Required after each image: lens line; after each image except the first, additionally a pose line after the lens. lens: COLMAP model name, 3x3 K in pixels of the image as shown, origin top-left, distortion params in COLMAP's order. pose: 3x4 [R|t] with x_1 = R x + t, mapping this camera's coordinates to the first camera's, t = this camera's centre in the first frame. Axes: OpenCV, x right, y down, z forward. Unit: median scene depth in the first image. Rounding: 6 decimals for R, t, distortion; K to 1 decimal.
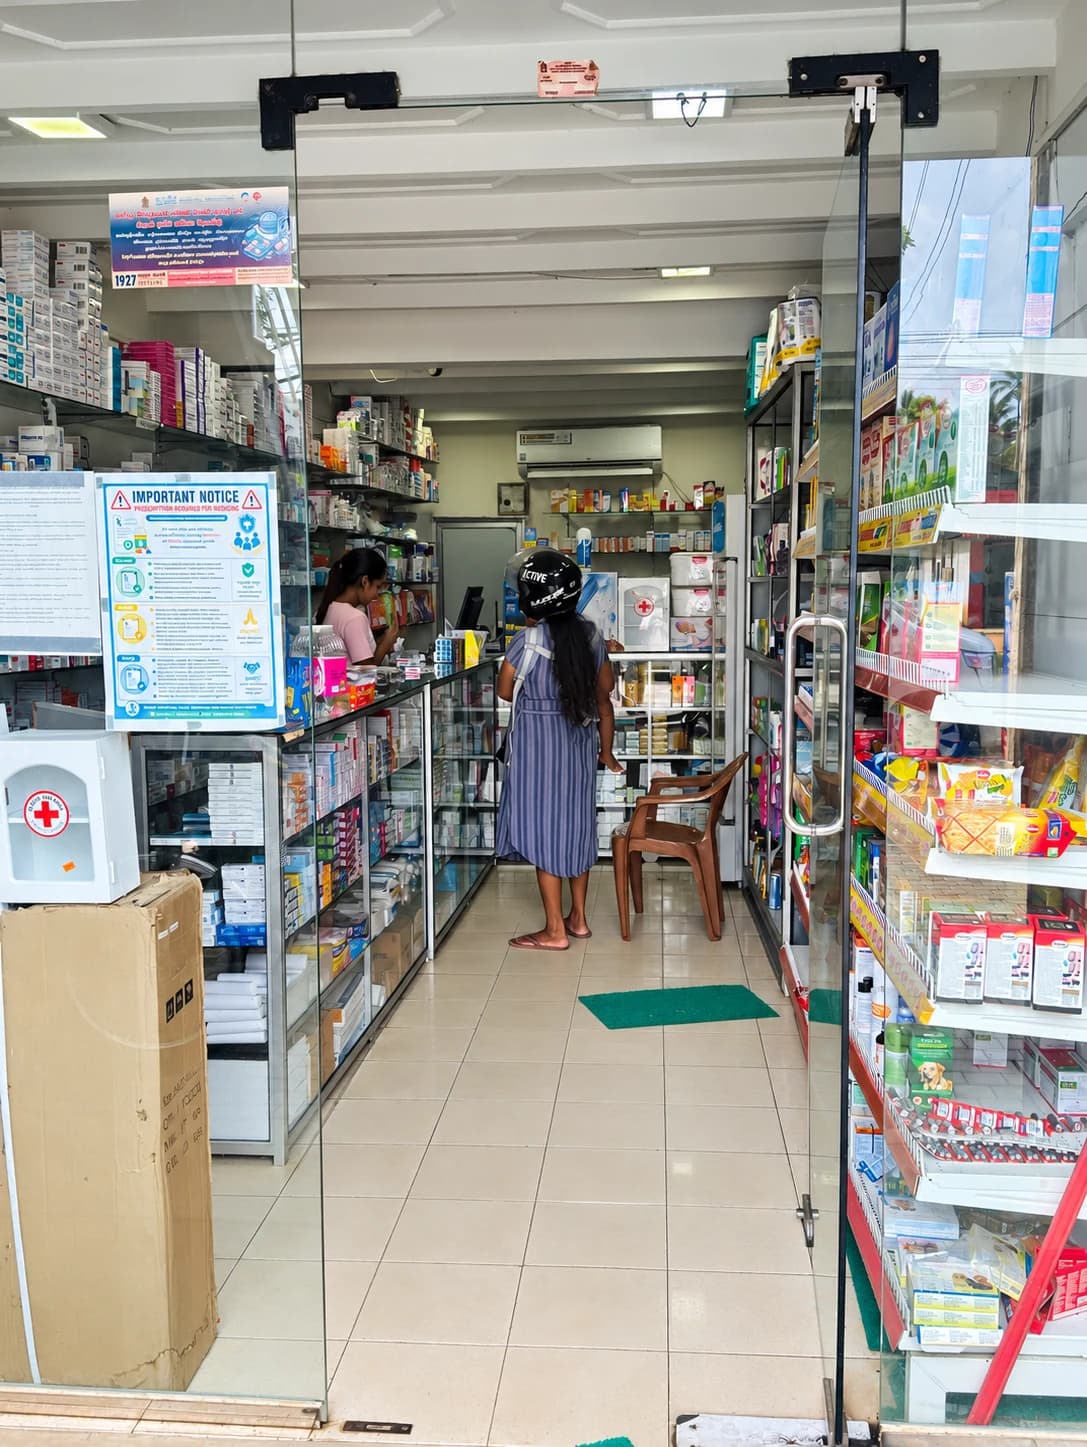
lens RADIAL K [[1244.6, 0, 551.6], [0, 1244.6, 713.1], [0, 0, 1]] dist [0.107835, 0.003866]
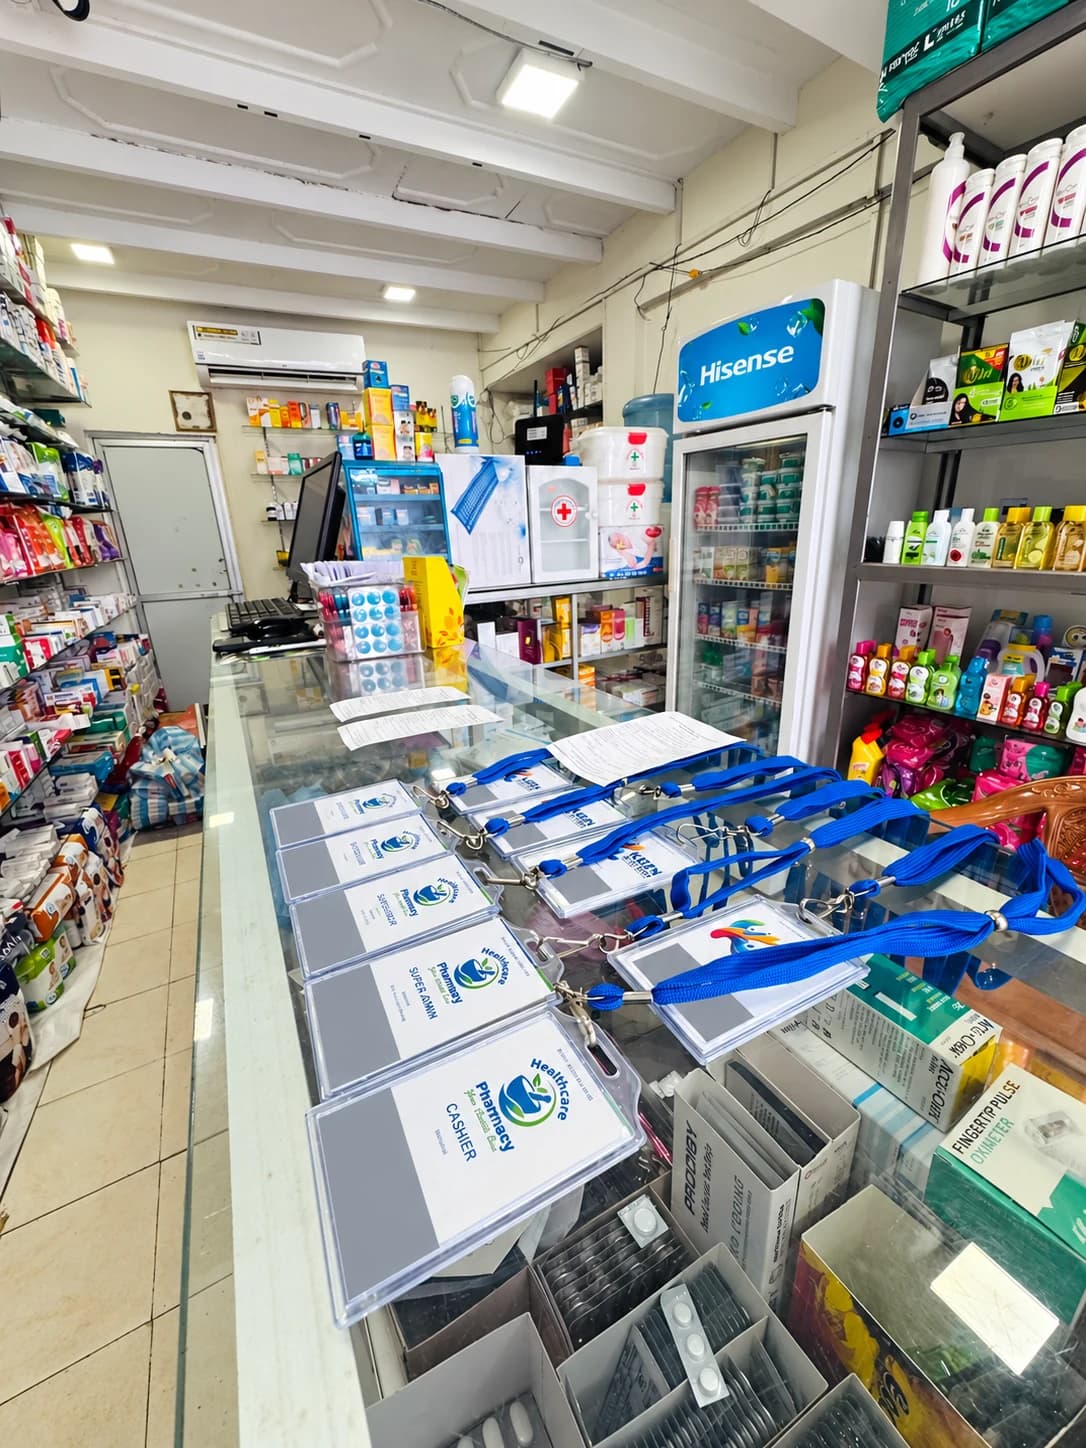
lens RADIAL K [[595.3, 0, 544.7], [0, 595.3, 720.8], [0, 0, 1]] dist [0.004255, 0.001077]
pose [[0.836190, -0.189762, 0.514565, -0.085803], [0.081958, 0.970934, 0.224878, -0.033766], [-0.542282, -0.145868, 0.827438, 0.499273]]
